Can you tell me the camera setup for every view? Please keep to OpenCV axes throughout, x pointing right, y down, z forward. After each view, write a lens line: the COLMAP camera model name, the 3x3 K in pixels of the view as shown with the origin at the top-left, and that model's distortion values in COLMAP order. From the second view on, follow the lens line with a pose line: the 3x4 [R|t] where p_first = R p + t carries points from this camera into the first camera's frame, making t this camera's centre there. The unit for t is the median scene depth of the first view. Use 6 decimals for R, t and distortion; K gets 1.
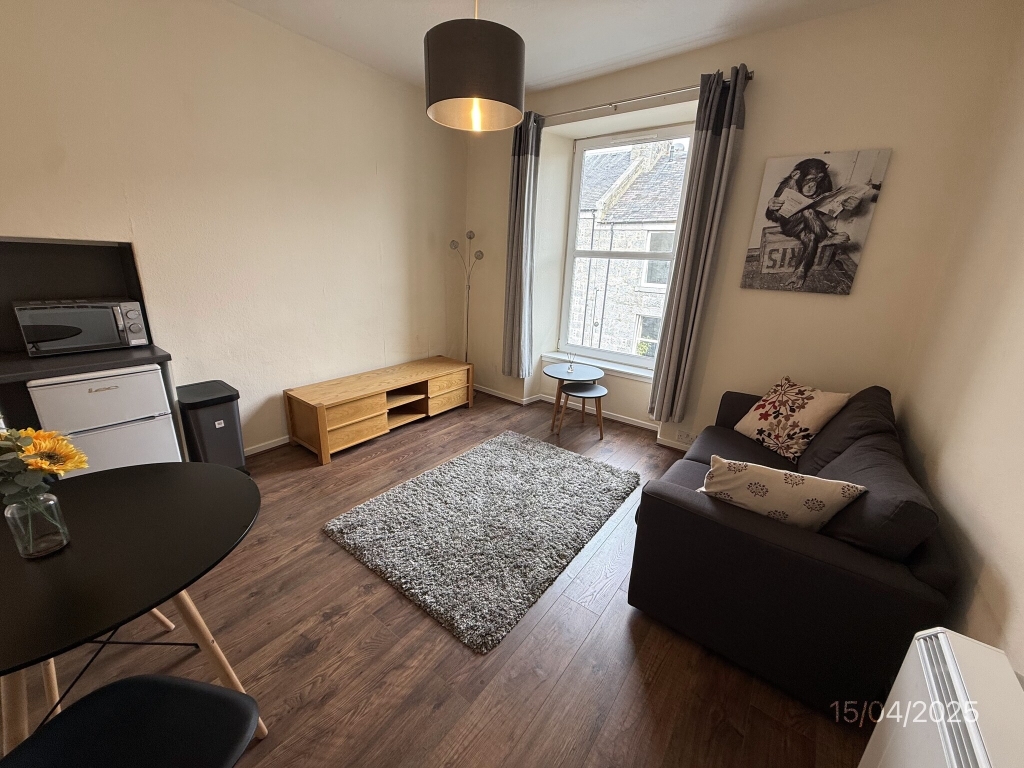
lens RADIAL K [[404.4, 0, 511.0], [0, 404.4, 383.4], [0, 0, 1]] dist [0.002510, -0.000205]
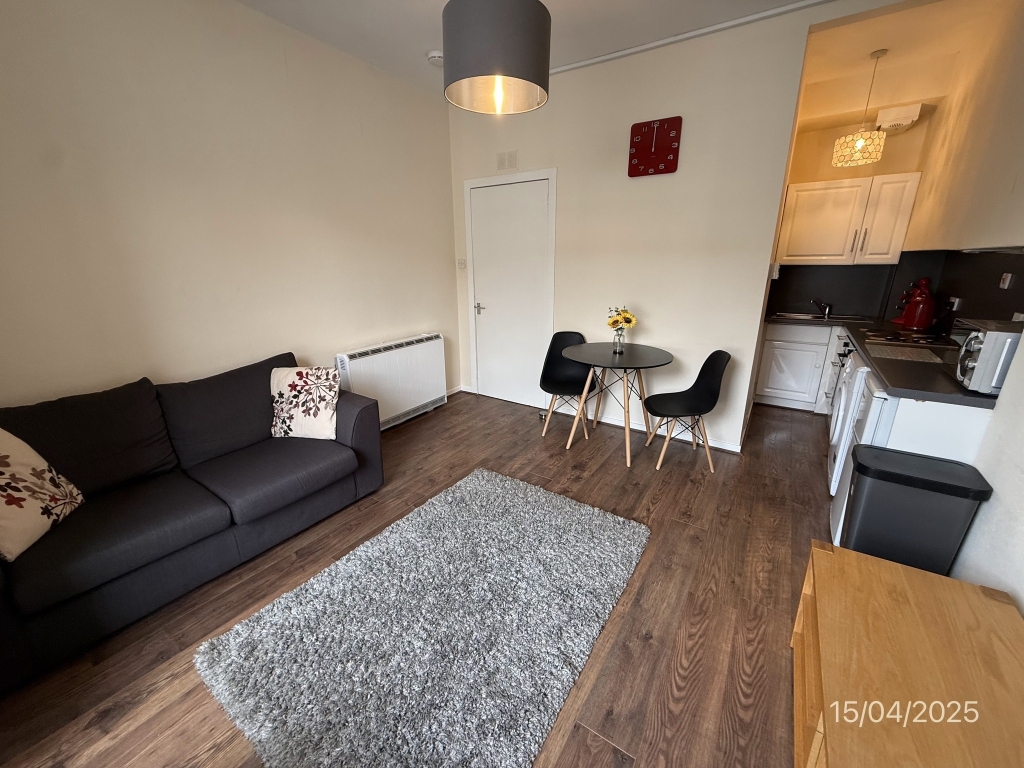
lens RADIAL K [[404.4, 0, 511.0], [0, 404.4, 383.4], [0, 0, 1]] dist [0.002510, -0.000205]
pose [[-0.997875, -0.019734, -0.062095, -0.051504], [-0.051120, 0.828027, 0.558353, -0.432201], [0.040398, 0.560341, -0.827276, 1.452922]]
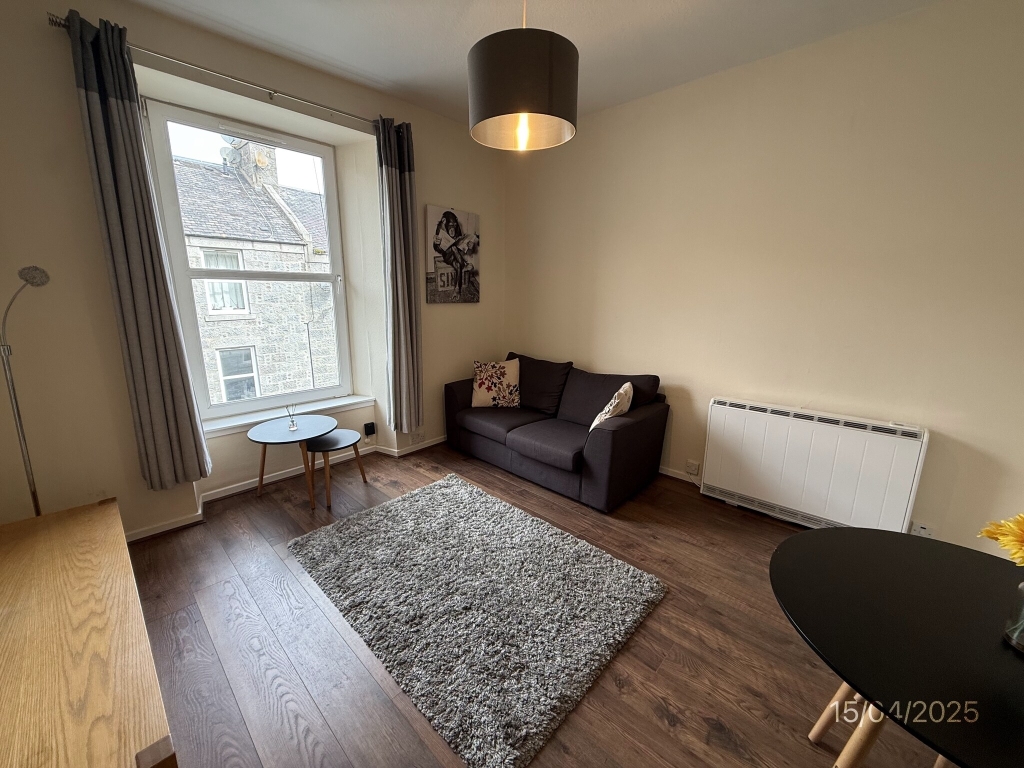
lens RADIAL K [[404.4, 0, 511.0], [0, 404.4, 383.4], [0, 0, 1]] dist [0.002510, -0.000205]
pose [[0.111485, -0.257614, 0.959795, -0.756895], [0.288223, 0.932684, 0.216859, -0.231046], [-0.951051, 0.252459, 0.178231, 0.681346]]
